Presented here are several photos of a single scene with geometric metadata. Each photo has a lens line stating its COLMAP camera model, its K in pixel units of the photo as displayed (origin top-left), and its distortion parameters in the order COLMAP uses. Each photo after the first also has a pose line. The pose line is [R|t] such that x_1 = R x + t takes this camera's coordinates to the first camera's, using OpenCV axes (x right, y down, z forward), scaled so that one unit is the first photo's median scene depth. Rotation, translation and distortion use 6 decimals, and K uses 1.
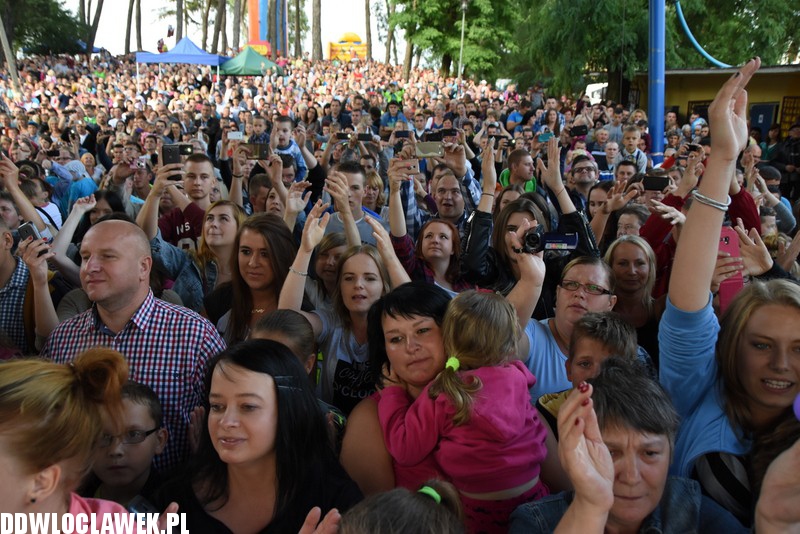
lens RADIAL K [[623.2, 0, 393.2], [0, 623.2, 277.9], [0, 0, 1]] dist [-0.158595, 0.113947]
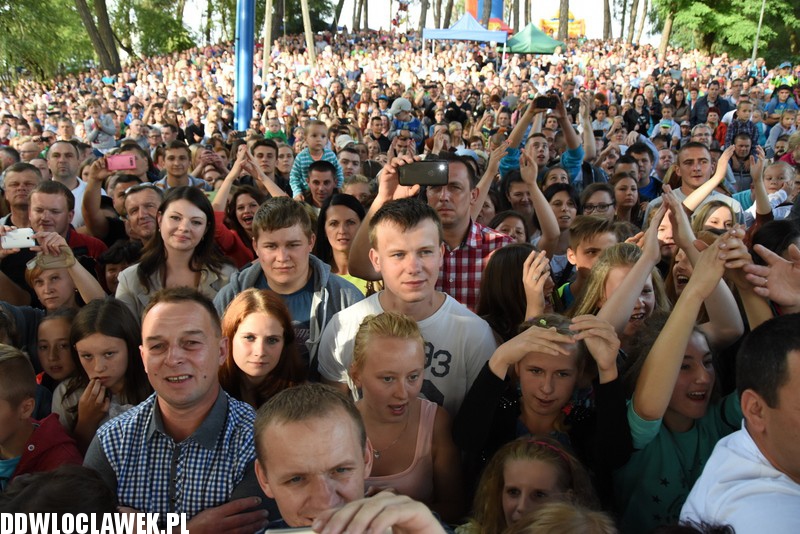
lens RADIAL K [[623.2, 0, 392.8], [0, 623.2, 268.8], [0, 0, 1]] dist [-0.158595, 0.113947]
pose [[0.962494, 0.070872, -0.261882, -0.176051], [-0.065881, 0.997440, 0.027800, -0.001102], [0.263181, -0.009504, 0.964700, 0.000147]]
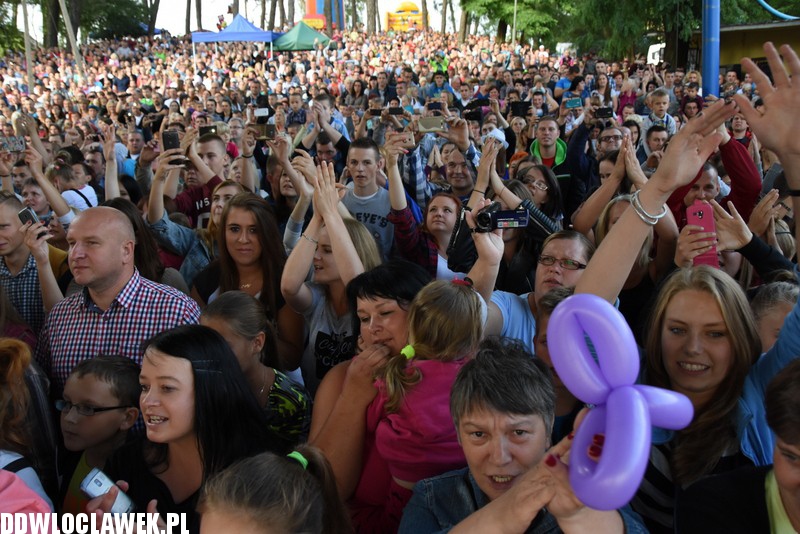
lens RADIAL K [[623.2, 0, 393.2], [0, 623.2, 267.4], [0, 0, 1]] dist [-0.158595, 0.113947]
pose [[0.994549, -0.011719, -0.103606, 0.014411], [0.014920, 0.999433, 0.030173, -0.000989], [0.103193, -0.031554, 0.994161, -0.001235]]
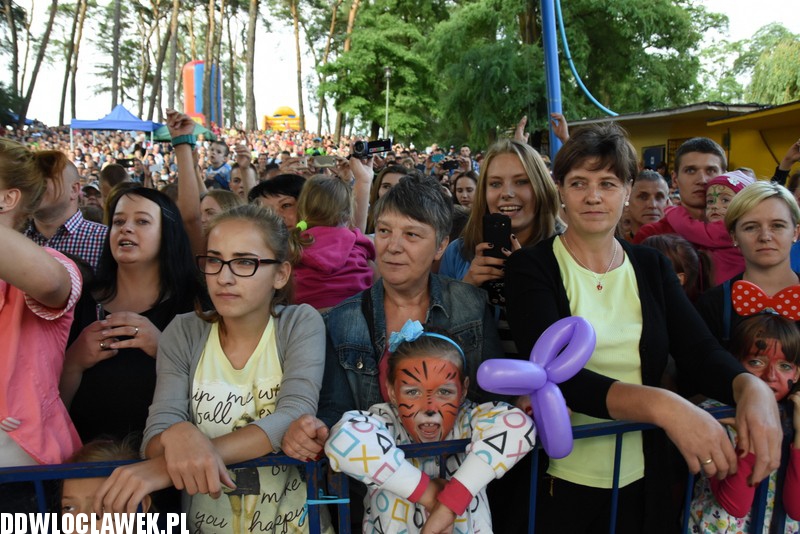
lens RADIAL K [[623.2, 0, 400.1], [0, 623.2, 258.2], [0, 0, 1]] dist [-0.158595, 0.113947]
pose [[0.993552, -0.032644, 0.108573, 0.011119], [0.048001, 0.988705, -0.141982, 0.029592], [-0.102711, 0.146279, 0.983897, -0.025019]]
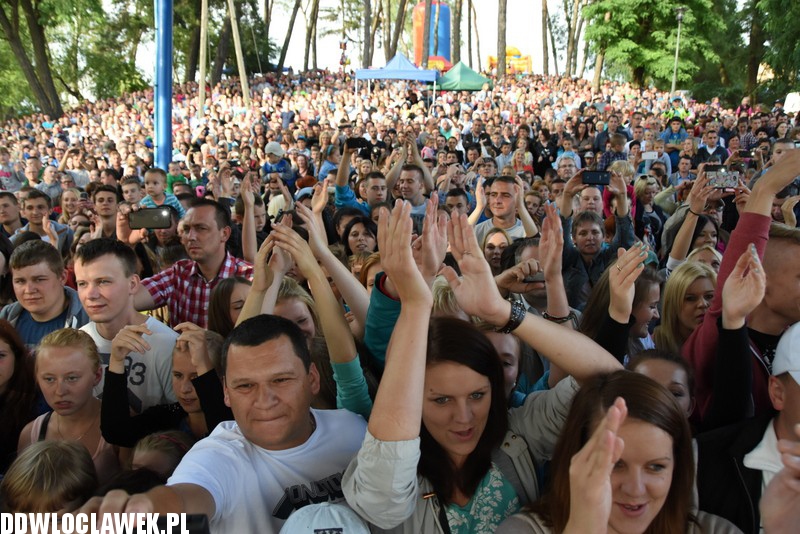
lens RADIAL K [[623.2, 0, 393.4], [0, 623.2, 274.8], [0, 0, 1]] dist [-0.158595, 0.113947]
pose [[0.977405, 0.027466, -0.209584, -0.129938], [-0.032959, 0.999198, -0.022759, -0.001654], [0.208791, 0.029152, 0.977526, -0.006041]]
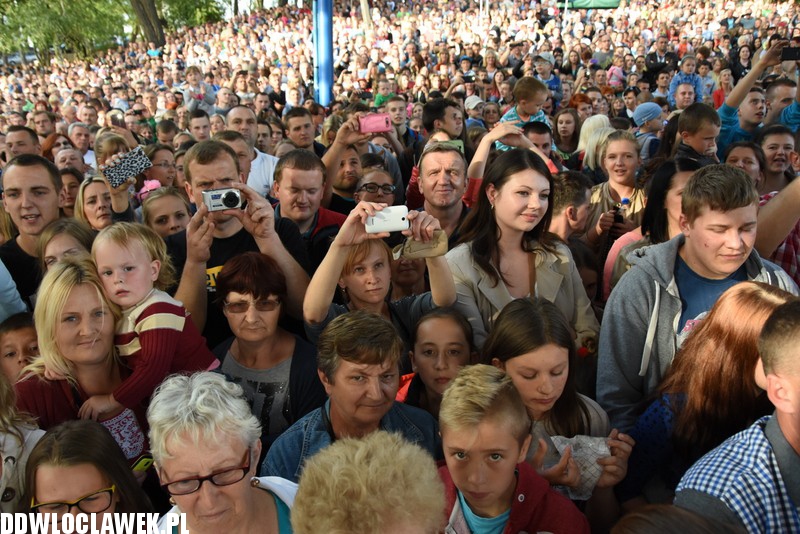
lens RADIAL K [[623.2, 0, 389.9], [0, 623.2, 266.4], [0, 0, 1]] dist [-0.158595, 0.113947]
pose [[0.950332, 0.059043, -0.305586, -0.234299], [-0.035868, 0.996076, 0.080910, -0.000289], [0.309164, -0.065931, 0.948721, 0.002650]]
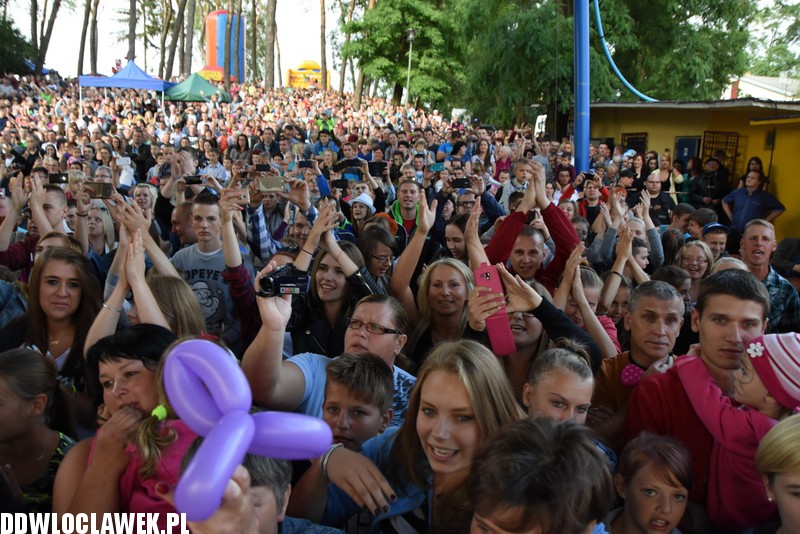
lens RADIAL K [[623.2, 0, 392.2], [0, 623.2, 281.8], [0, 0, 1]] dist [-0.158595, 0.113947]
pose [[0.998212, 0.005662, 0.059508, 0.029201], [-0.003465, 0.999311, -0.036962, -0.001768], [-0.059676, 0.036690, 0.997543, 0.000078]]
